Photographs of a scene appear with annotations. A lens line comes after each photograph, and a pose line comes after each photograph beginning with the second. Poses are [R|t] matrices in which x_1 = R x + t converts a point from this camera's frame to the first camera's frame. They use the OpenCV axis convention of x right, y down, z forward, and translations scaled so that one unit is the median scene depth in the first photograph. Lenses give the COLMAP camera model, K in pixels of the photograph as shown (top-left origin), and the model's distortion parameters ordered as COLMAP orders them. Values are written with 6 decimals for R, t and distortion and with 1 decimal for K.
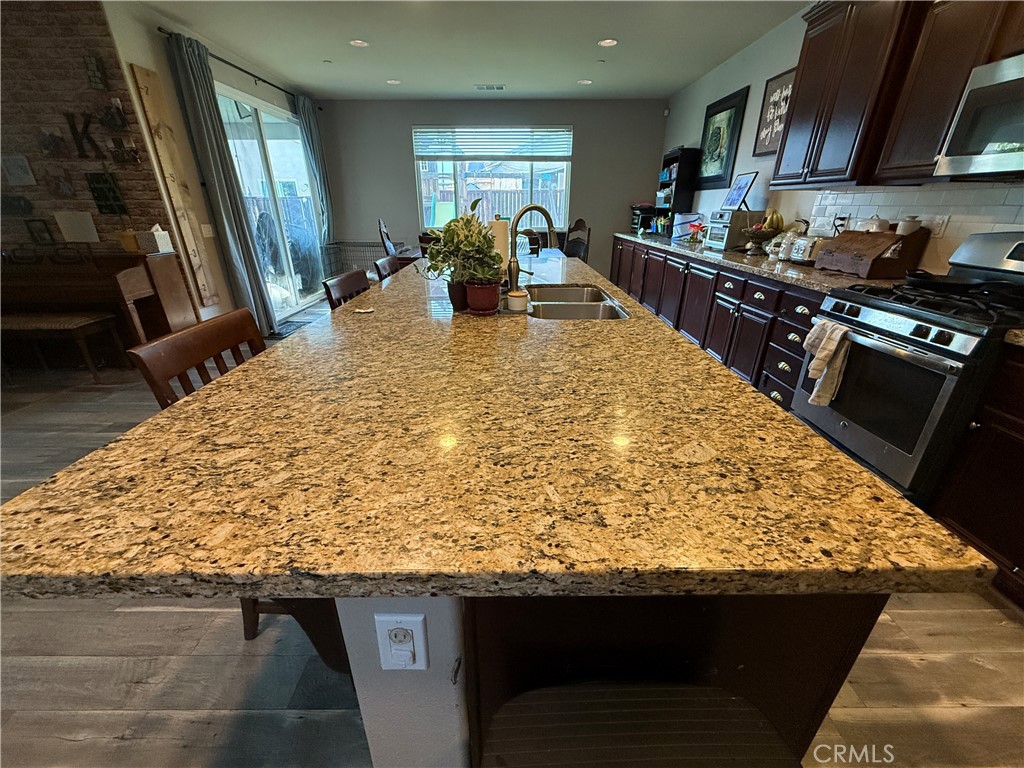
lens RADIAL K [[407.9, 0, 511.5], [0, 407.9, 383.6], [0, 0, 1]] dist [0.001107, -0.000391]
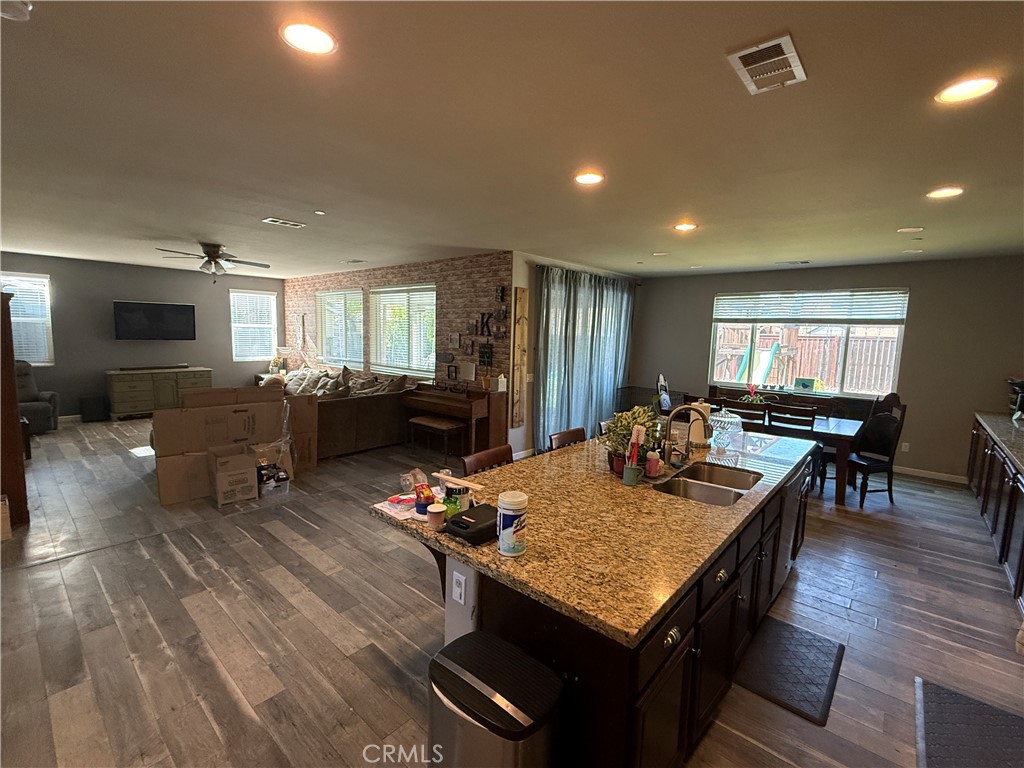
lens RADIAL K [[457.6, 0, 512.2], [0, 457.6, 384.0], [0, 0, 1]] dist [0.001186, -0.000228]
pose [[0.748038, 0.095188, -0.656794, 0.341421], [-0.288191, 0.938071, -0.192274, -0.027692], [0.597817, 0.333111, 0.729145, -0.266348]]
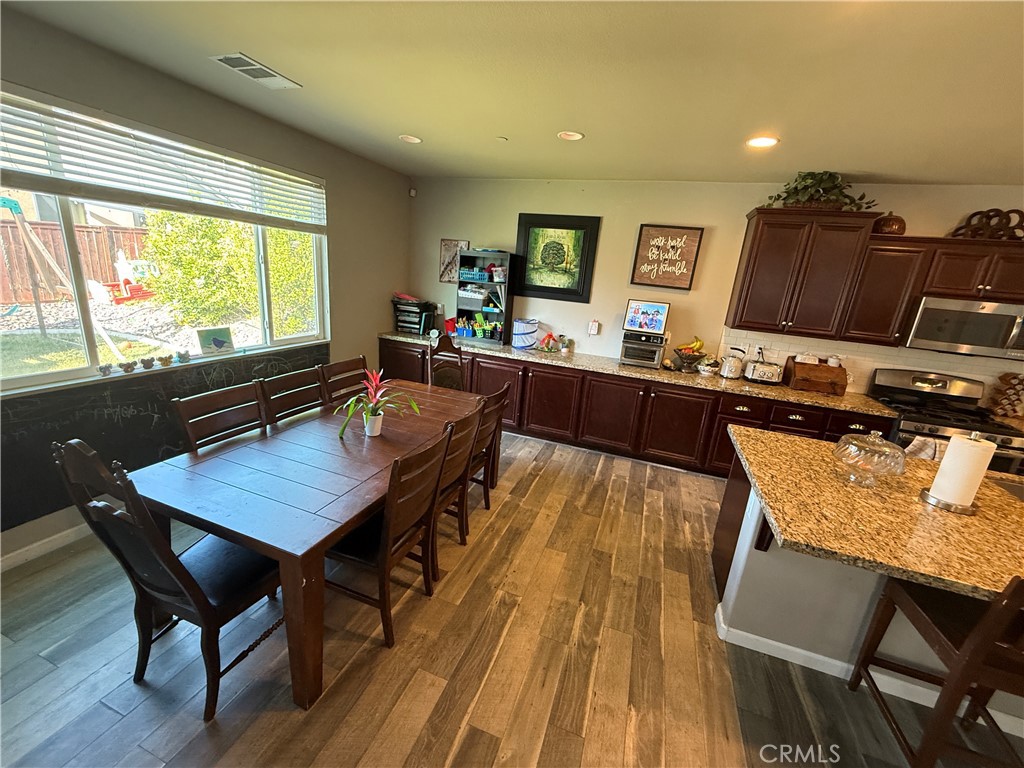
lens RADIAL K [[407.9, 0, 508.9], [0, 407.9, 384.5], [0, 0, 1]] dist [0.001107, -0.000391]
pose [[0.341597, -0.224193, 0.912715, -0.733696], [0.296493, 0.947248, 0.121708, -0.643714], [-0.891854, 0.229038, 0.390049, 1.123072]]
